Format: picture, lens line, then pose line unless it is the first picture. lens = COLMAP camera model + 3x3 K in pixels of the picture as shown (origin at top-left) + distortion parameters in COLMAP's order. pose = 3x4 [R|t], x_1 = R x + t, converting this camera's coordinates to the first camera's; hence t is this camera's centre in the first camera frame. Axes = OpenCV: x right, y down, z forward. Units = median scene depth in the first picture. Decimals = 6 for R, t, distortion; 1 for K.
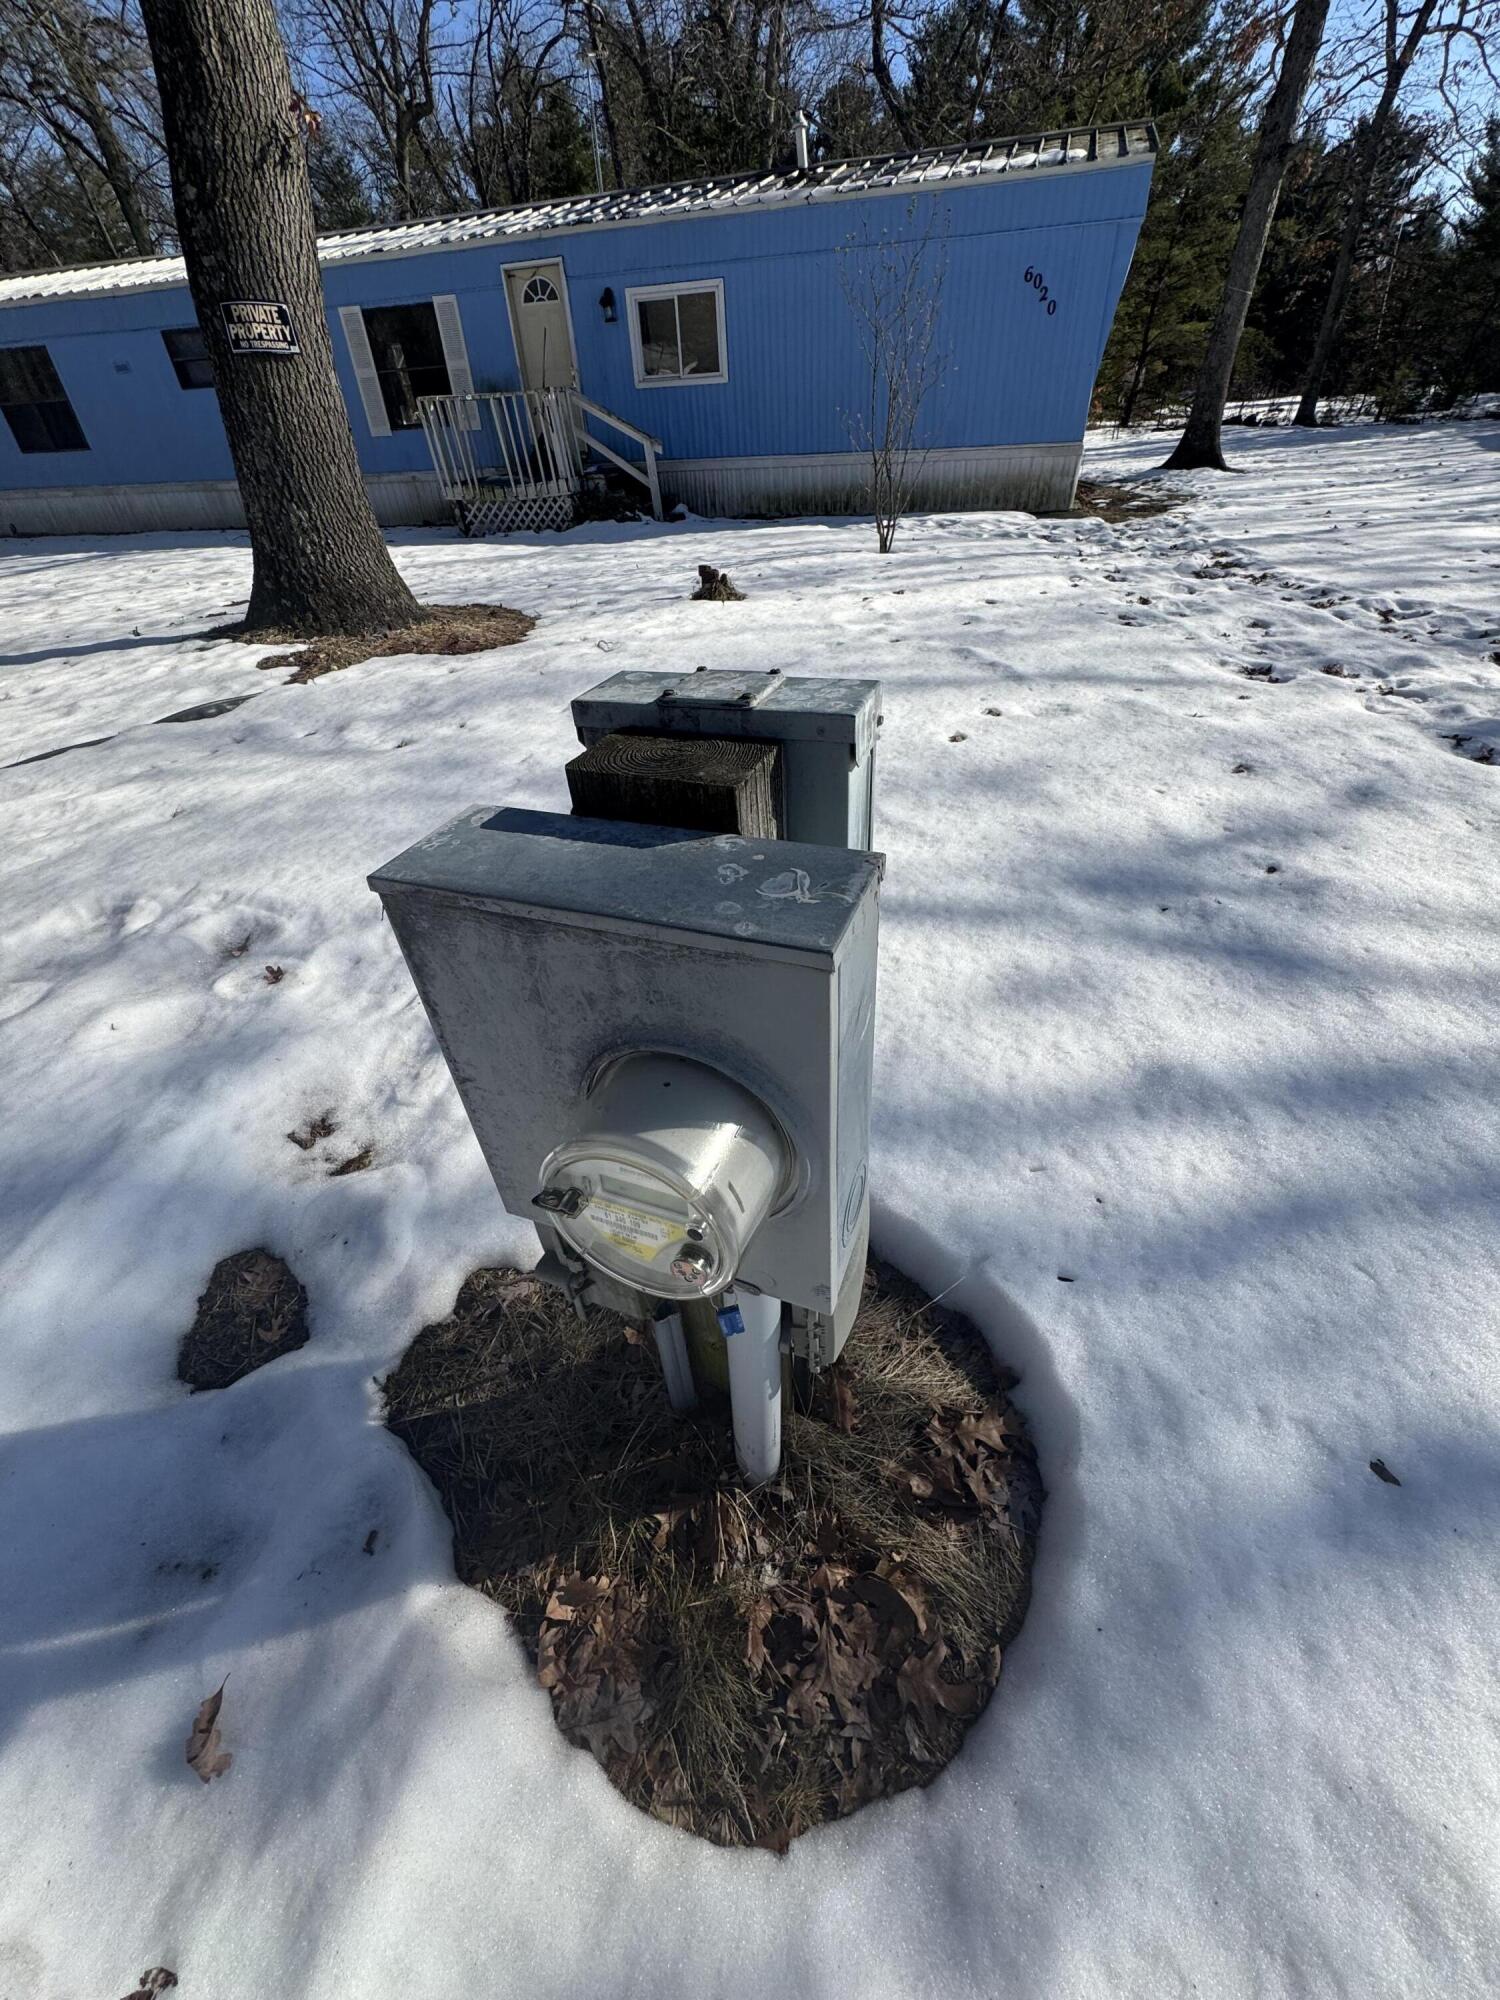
lens RADIAL K [[792.7, 0, 759.8], [0, 792.7, 997.9], [0, 0, 1]] dist [-0.007217, -0.000733]
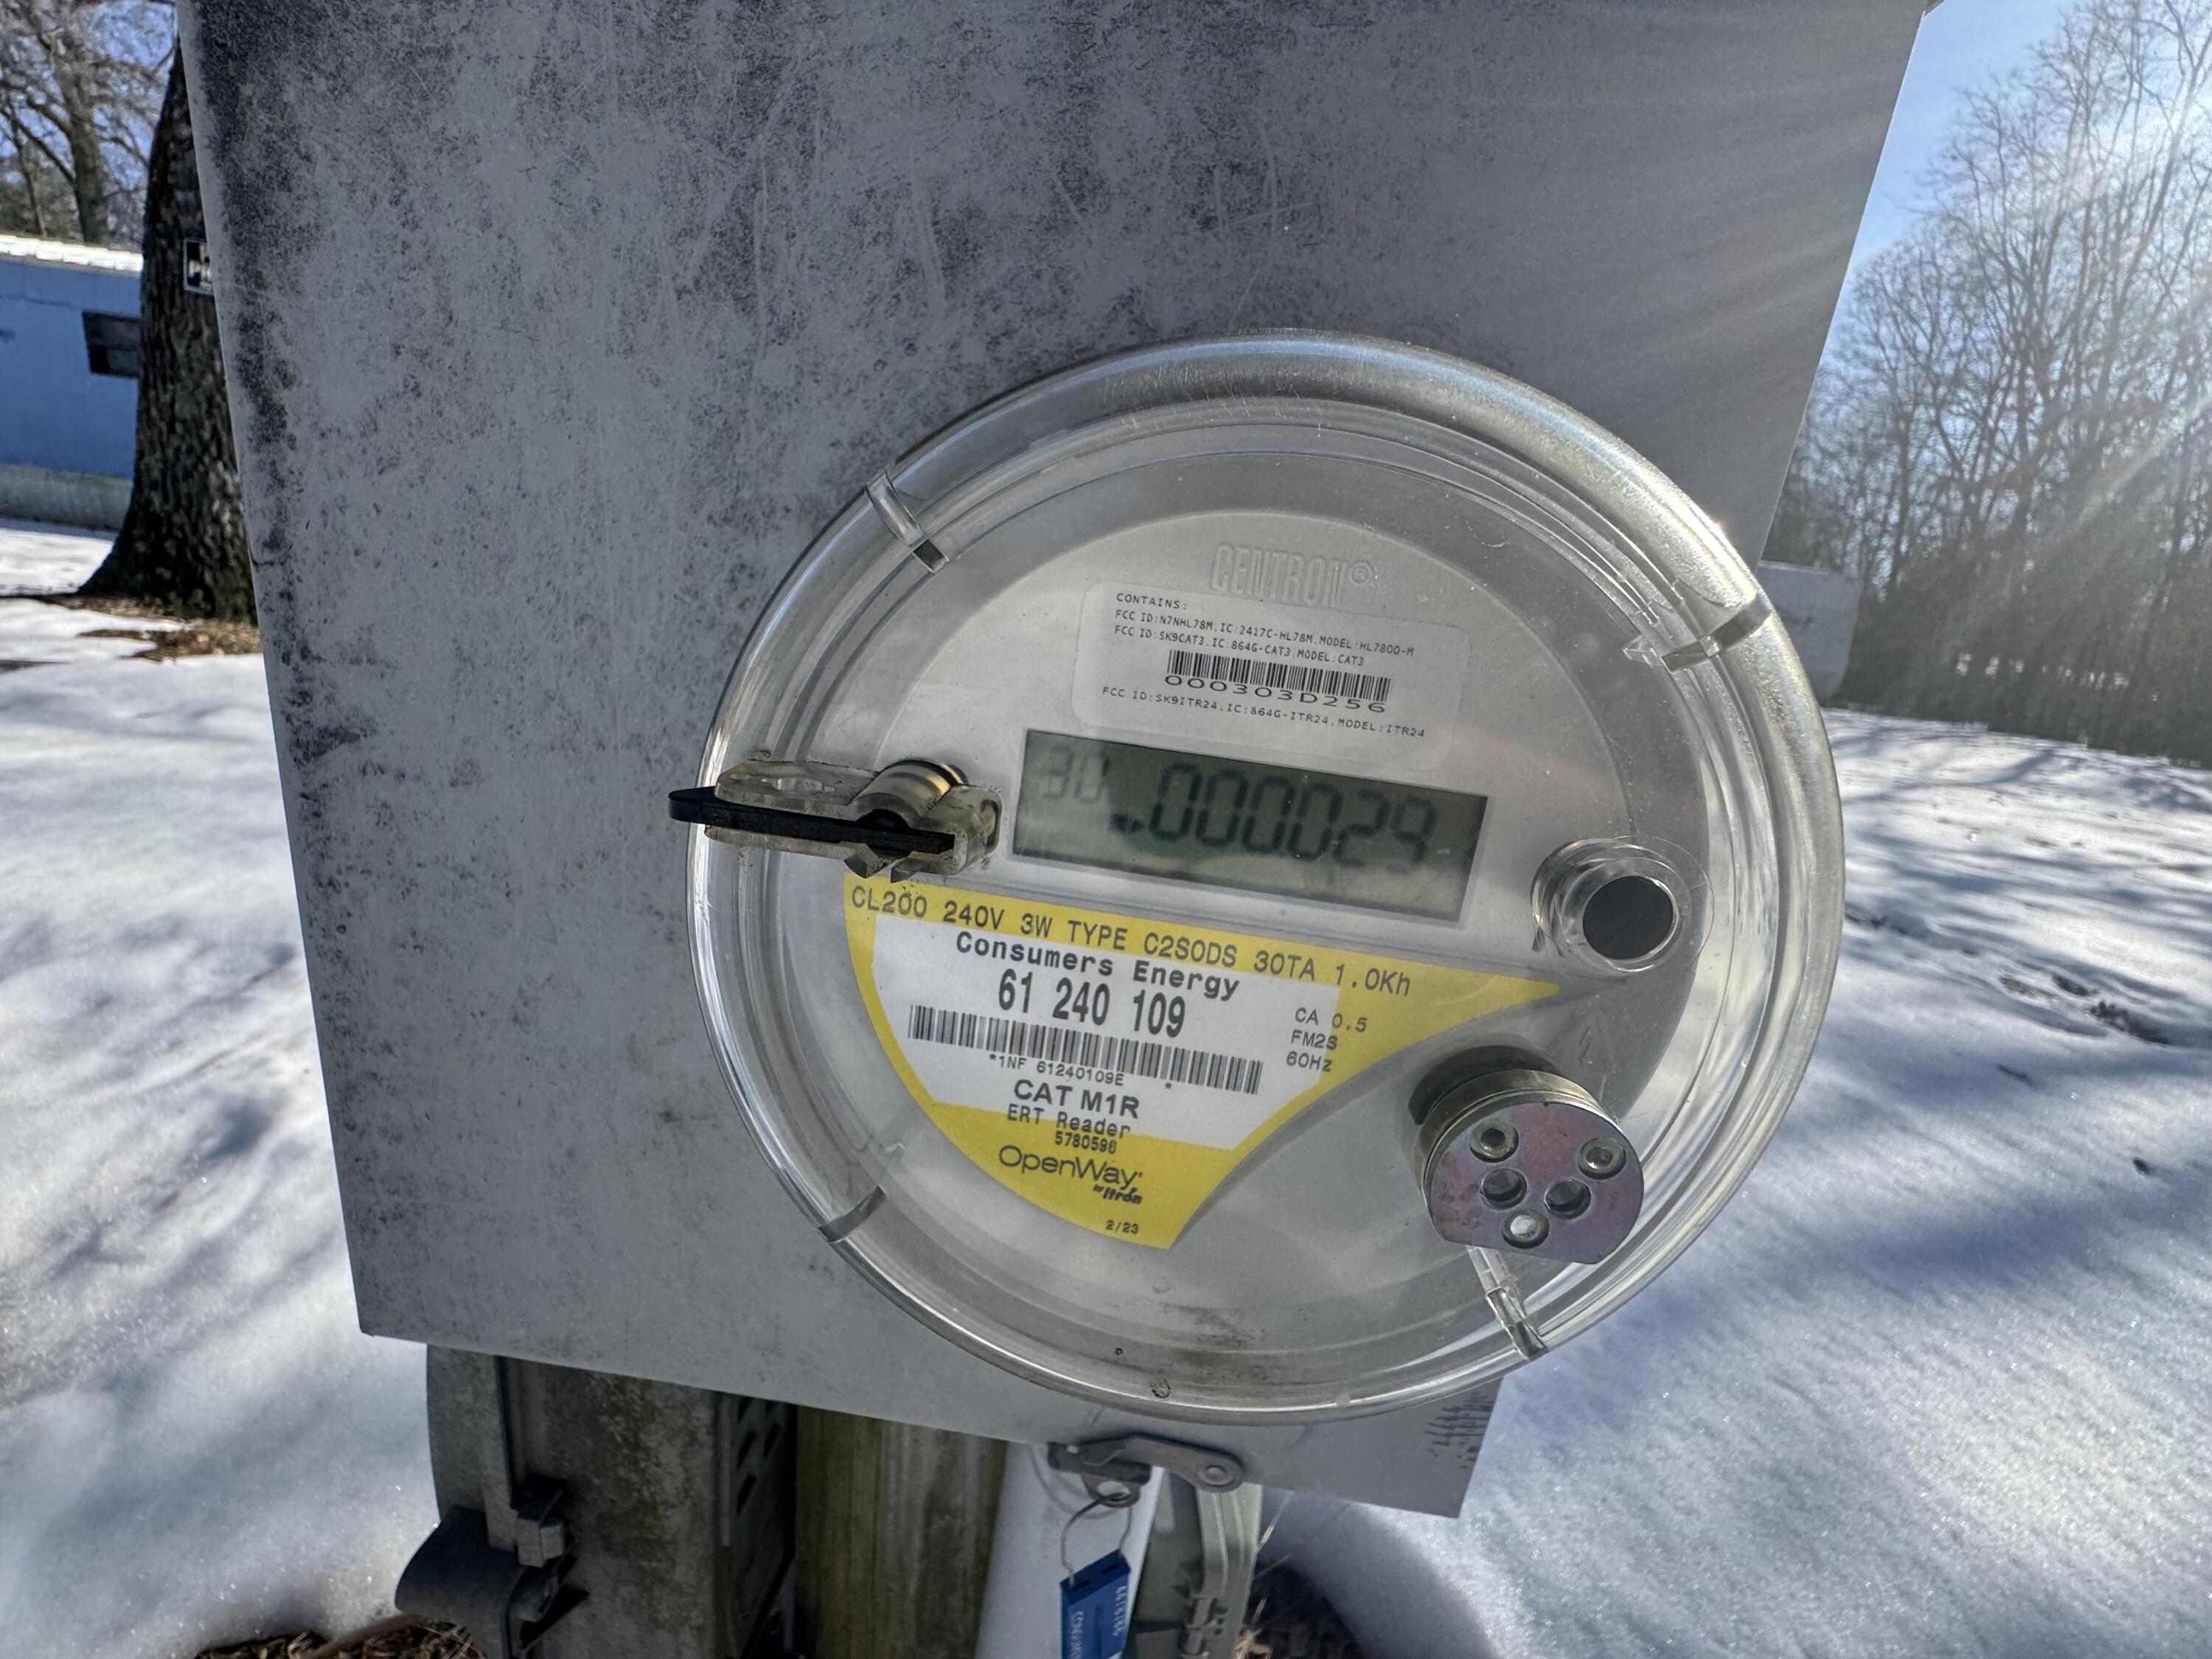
lens RADIAL K [[876.7, 0, 1092.7], [0, 876.7, 843.8], [0, 0, 1]] dist [-0.007217, -0.000733]
pose [[0.942633, 0.084465, 0.322969, -0.037248], [0.038872, 0.933109, -0.357486, 0.047843], [-0.331560, 0.349533, 0.876296, 0.115104]]
